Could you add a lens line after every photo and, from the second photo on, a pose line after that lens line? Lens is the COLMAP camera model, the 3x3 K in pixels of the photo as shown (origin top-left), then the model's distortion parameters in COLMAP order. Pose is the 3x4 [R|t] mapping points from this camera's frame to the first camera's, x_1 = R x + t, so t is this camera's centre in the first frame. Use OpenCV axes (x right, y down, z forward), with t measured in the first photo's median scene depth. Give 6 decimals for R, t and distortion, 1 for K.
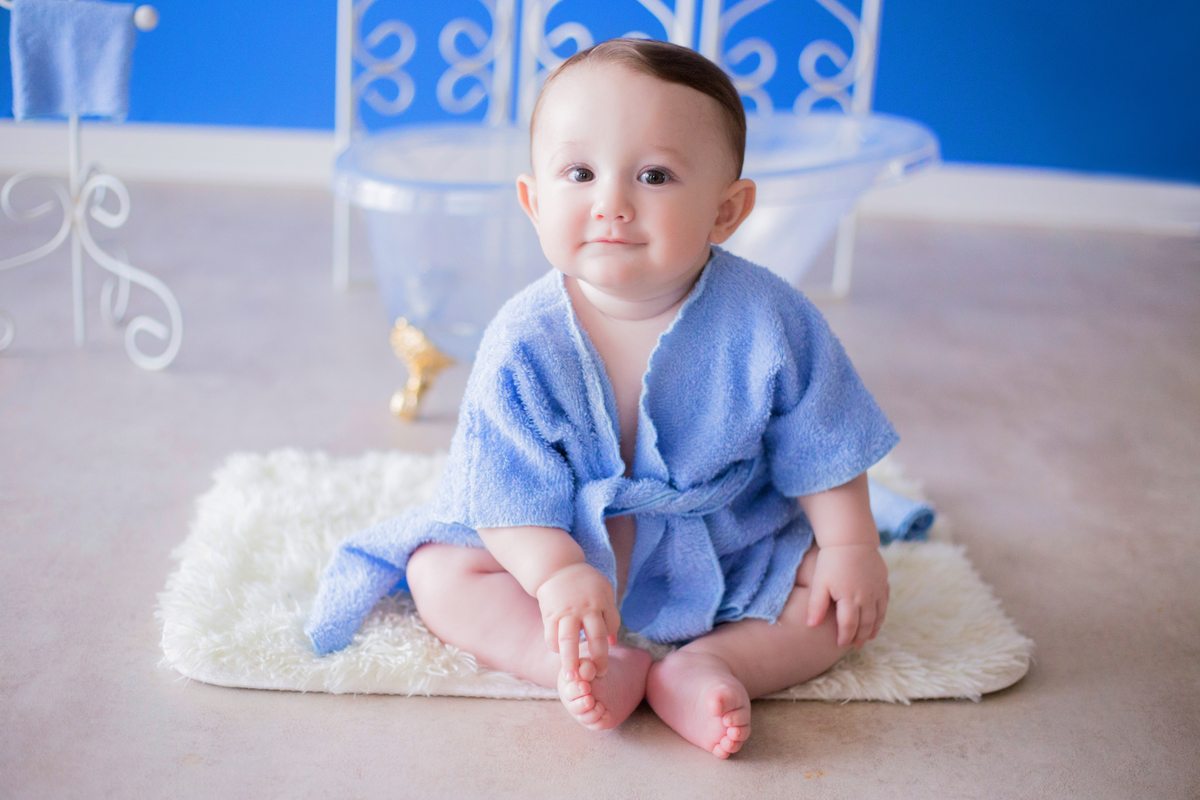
lens RADIAL K [[1834.6, 0, 600.0], [0, 1834.6, 400.0], [0, 0, 1]] dist [-0.088439, -0.164695]
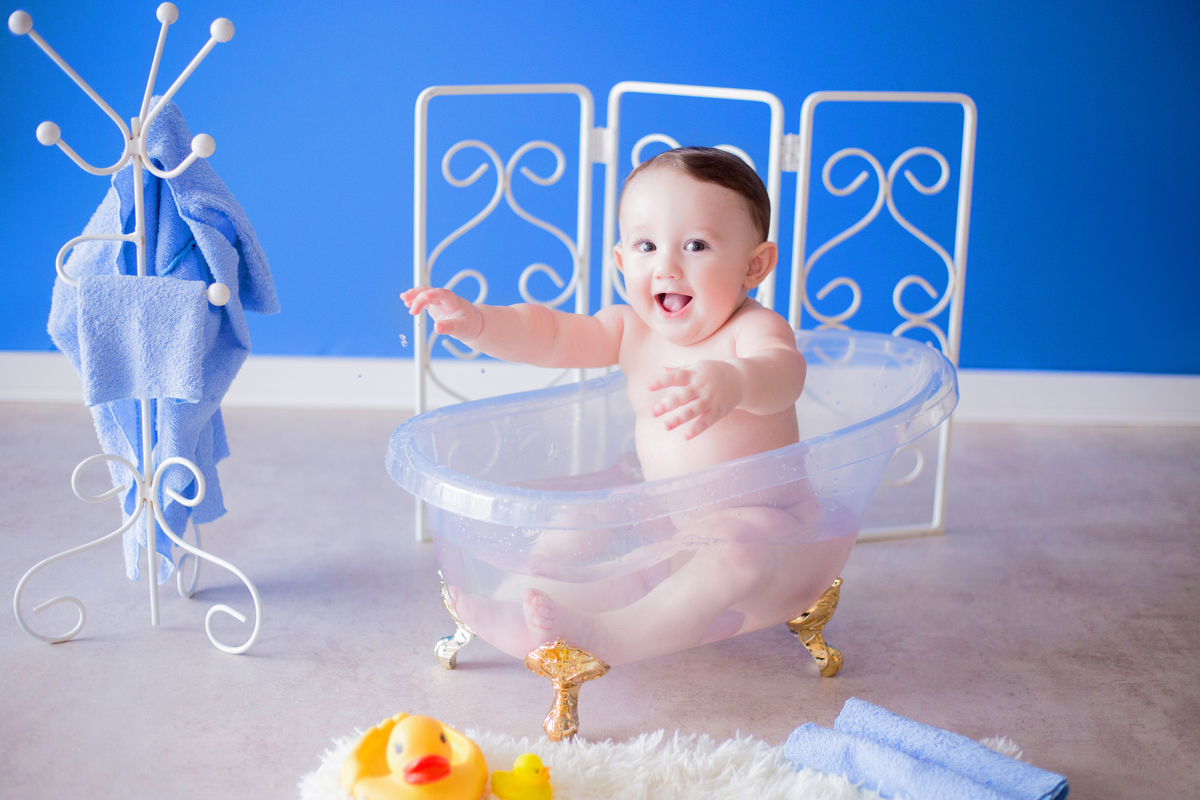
lens RADIAL K [[1834.6, 0, 600.0], [0, 1834.6, 400.0], [0, 0, 1]] dist [-0.088439, -0.164695]
pose [[0.999308, -0.029577, -0.022551, -0.036642], [0.028086, 0.997569, -0.063773, -0.115620], [0.024382, 0.063095, 0.997710, 0.058943]]
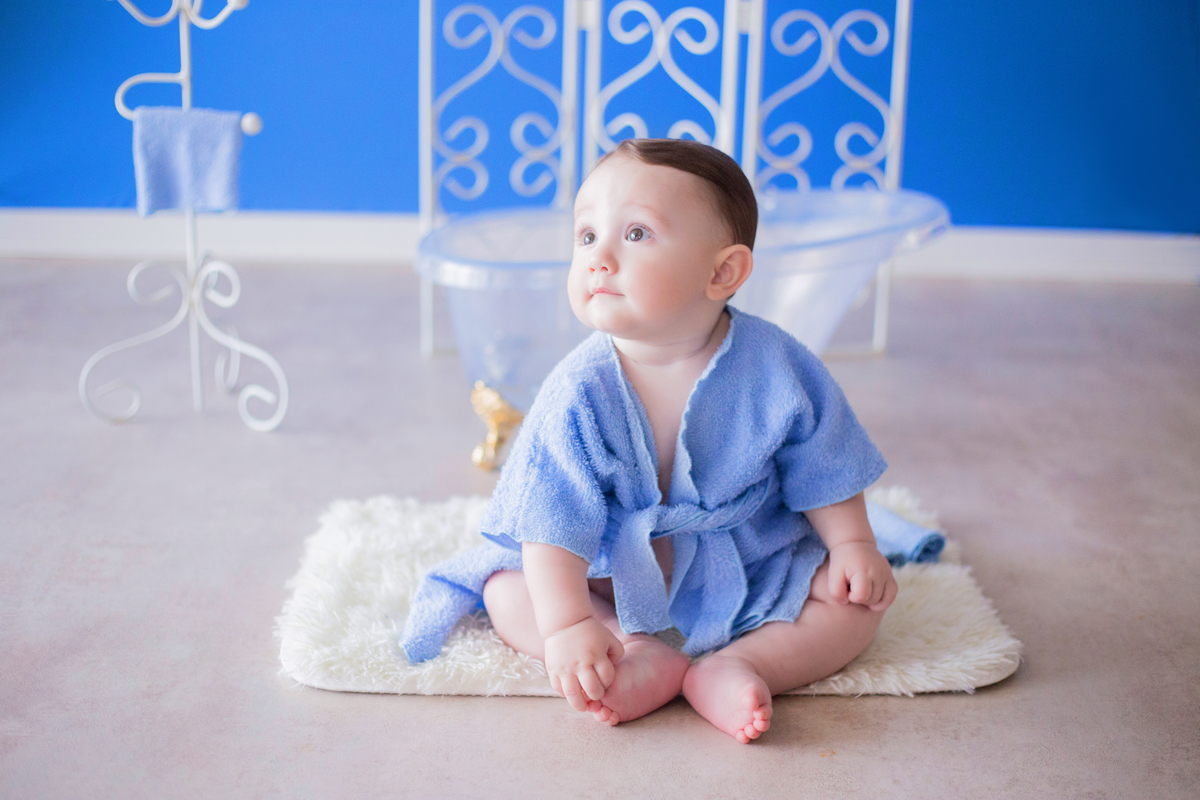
lens RADIAL K [[1834.6, 0, 600.0], [0, 1834.6, 400.0], [0, 0, 1]] dist [-0.088439, -0.164695]
pose [[0.998499, -0.024198, -0.049136, 0.028682], [0.022482, 0.999128, -0.035190, 0.011778], [0.049945, 0.034033, 0.998172, -0.175021]]
